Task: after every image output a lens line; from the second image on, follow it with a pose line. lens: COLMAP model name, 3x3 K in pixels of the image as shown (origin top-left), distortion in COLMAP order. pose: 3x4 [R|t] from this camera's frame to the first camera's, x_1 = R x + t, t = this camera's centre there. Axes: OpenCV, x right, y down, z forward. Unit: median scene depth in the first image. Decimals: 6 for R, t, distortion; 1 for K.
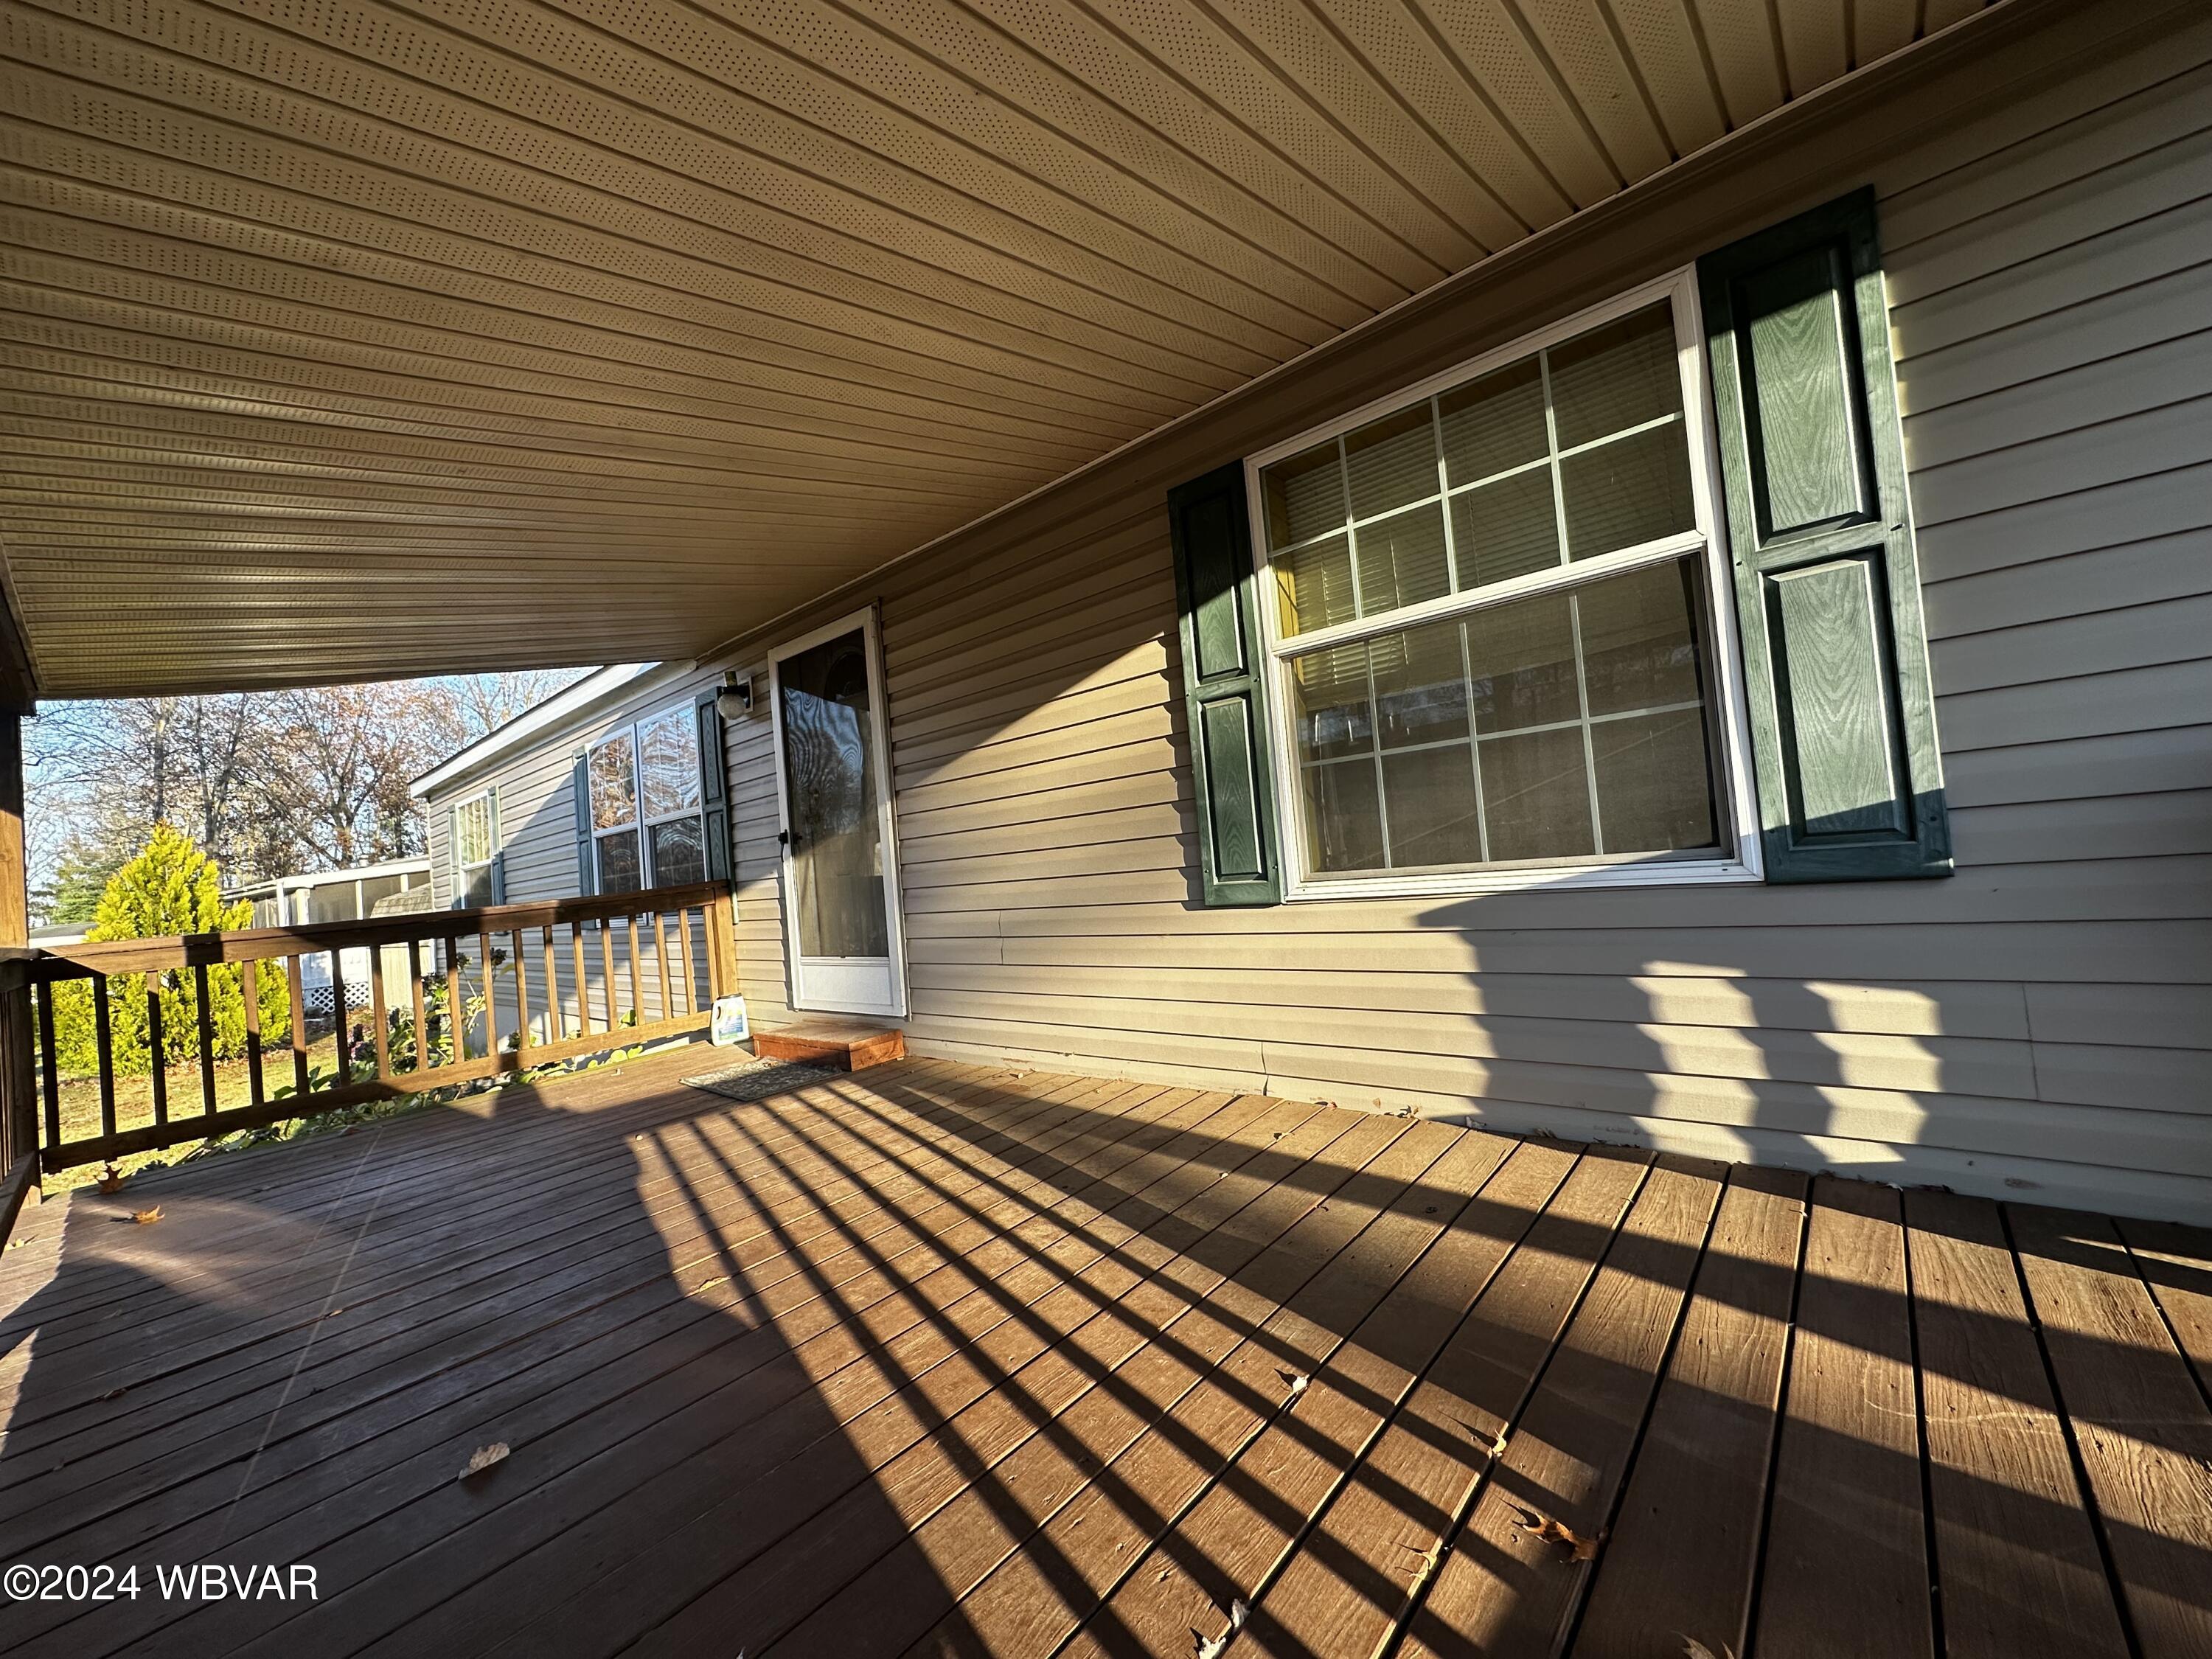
lens RADIAL K [[881.9, 0, 1112.9], [0, 881.9, 838.2], [0, 0, 1]] dist [-0.002998, 0.000314]
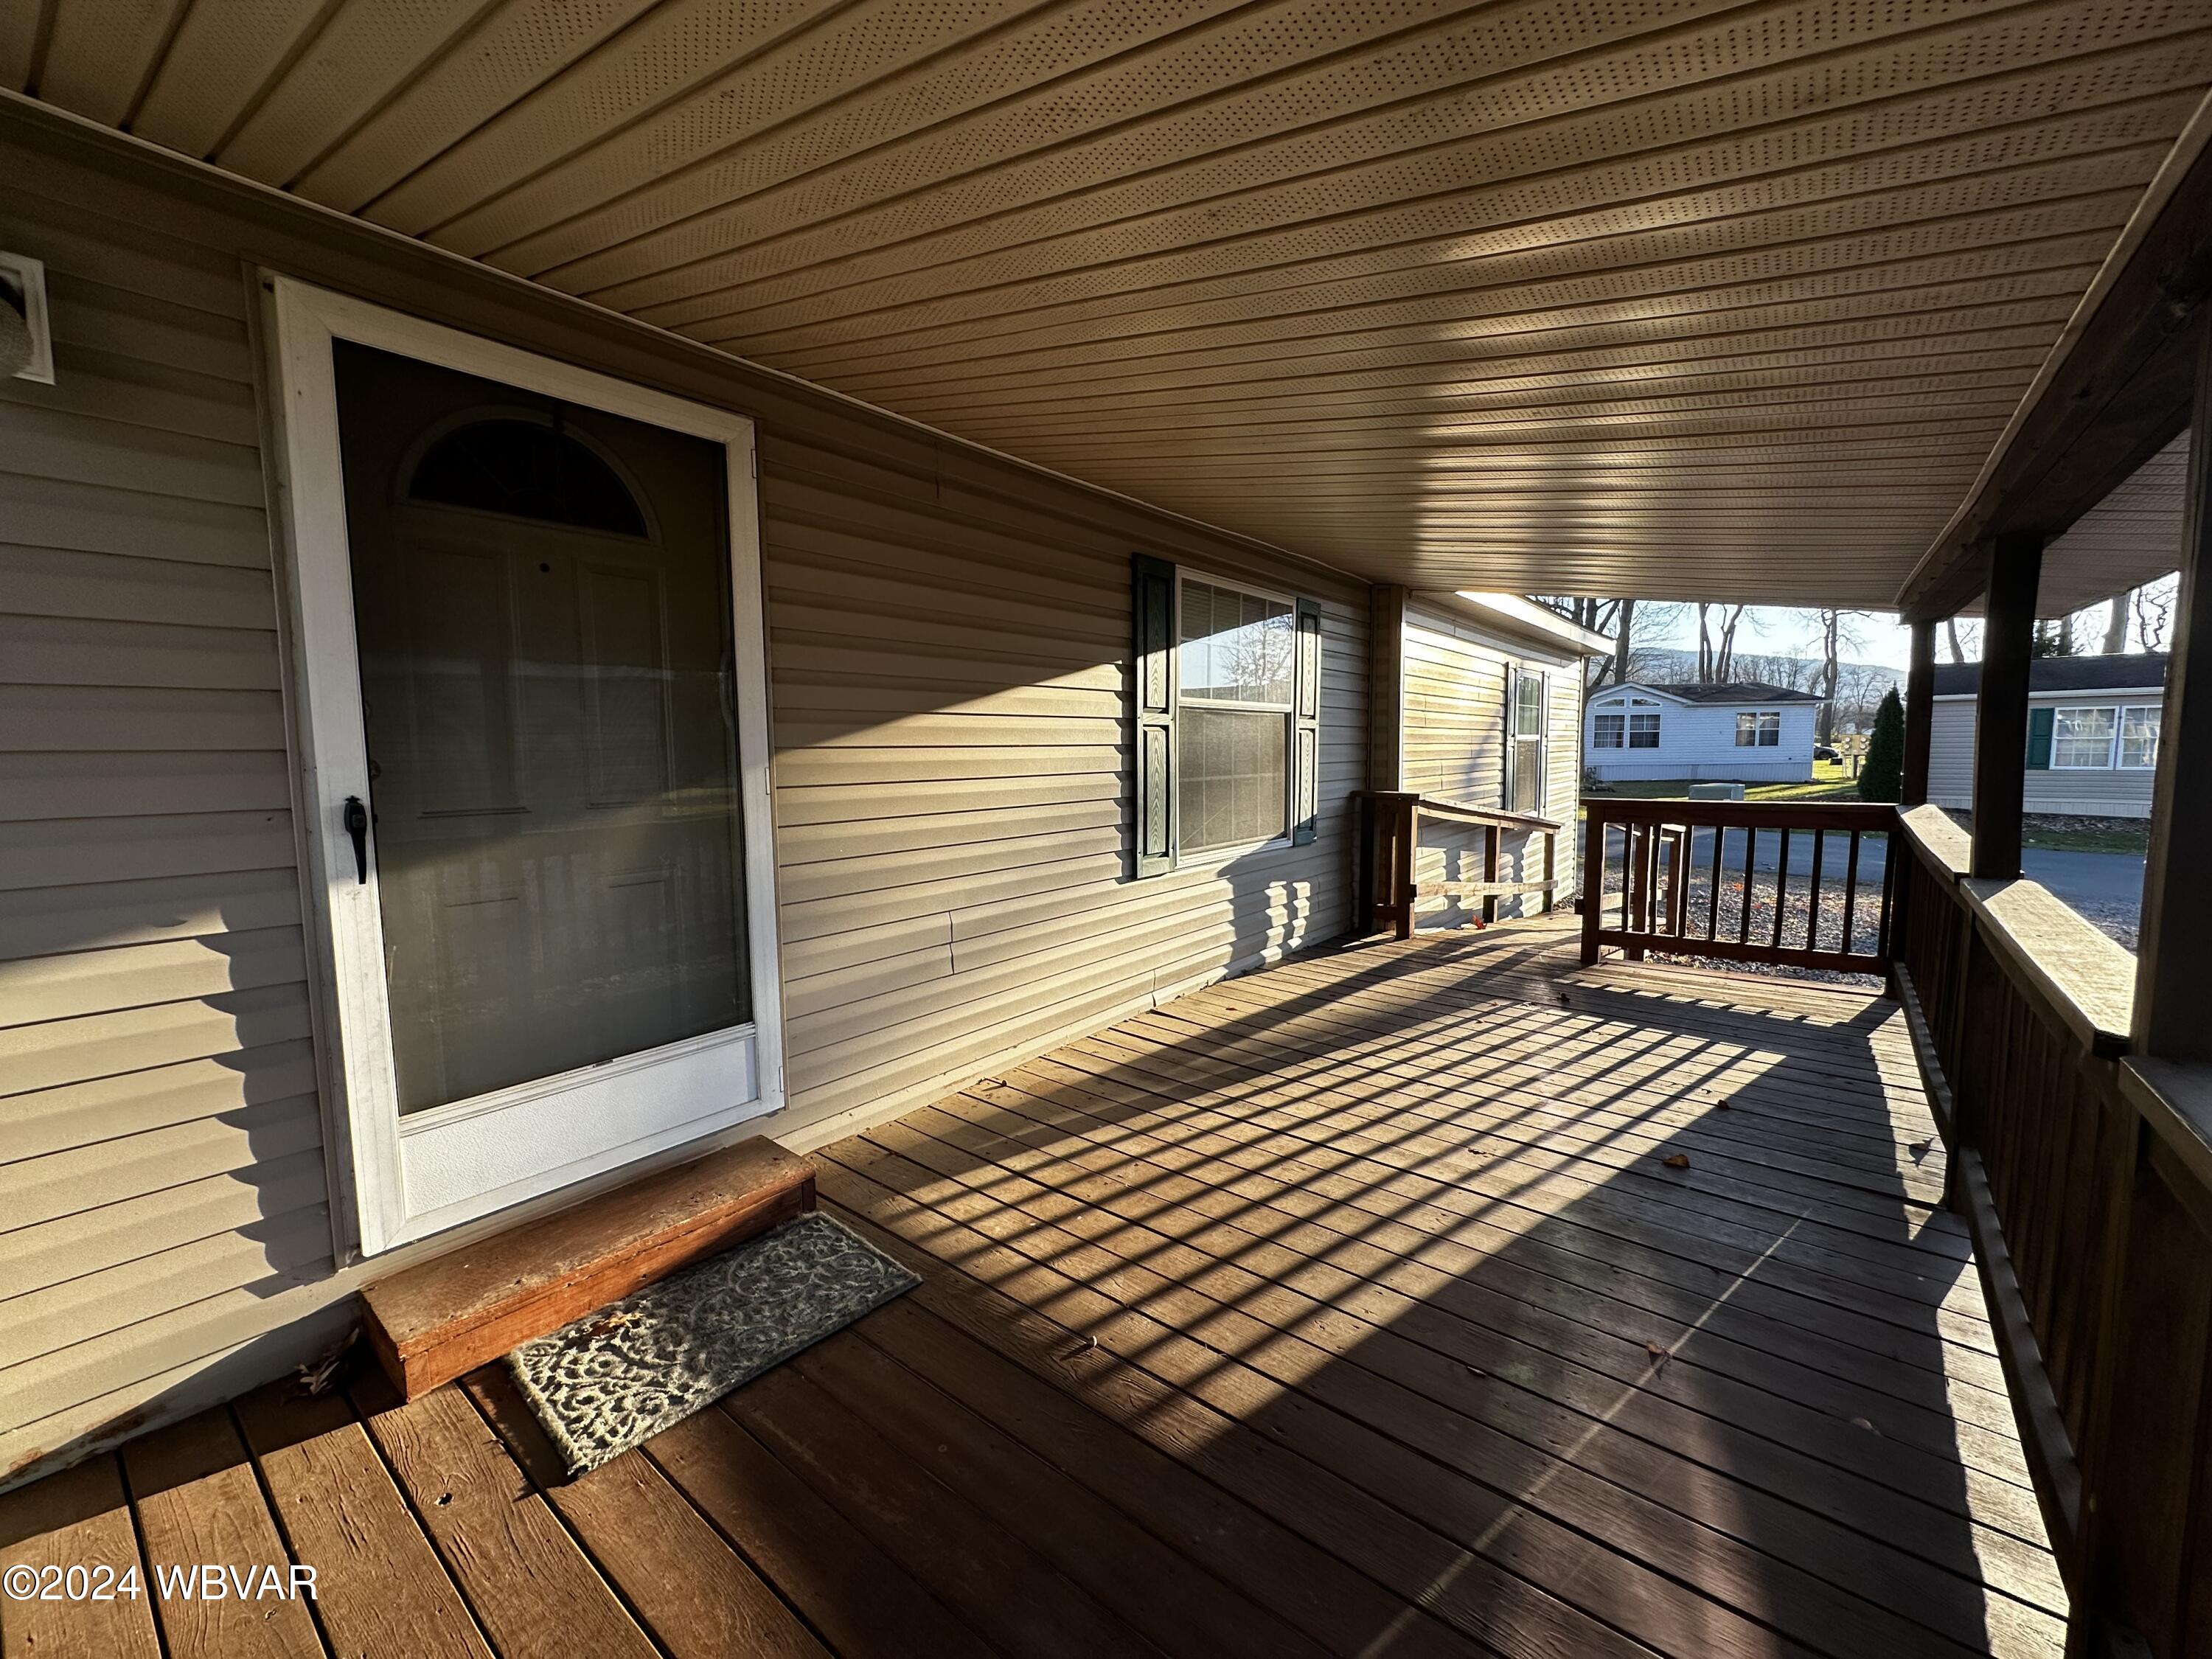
lens RADIAL K [[881.9, 0, 1113.5], [0, 881.9, 826.3], [0, 0, 1]] dist [-0.002998, 0.000314]
pose [[-0.056568, -0.005540, 0.998383, -1.253226], [-0.018532, 0.999818, 0.004498, -0.007950], [-0.998227, -0.018247, -0.056660, 1.144892]]
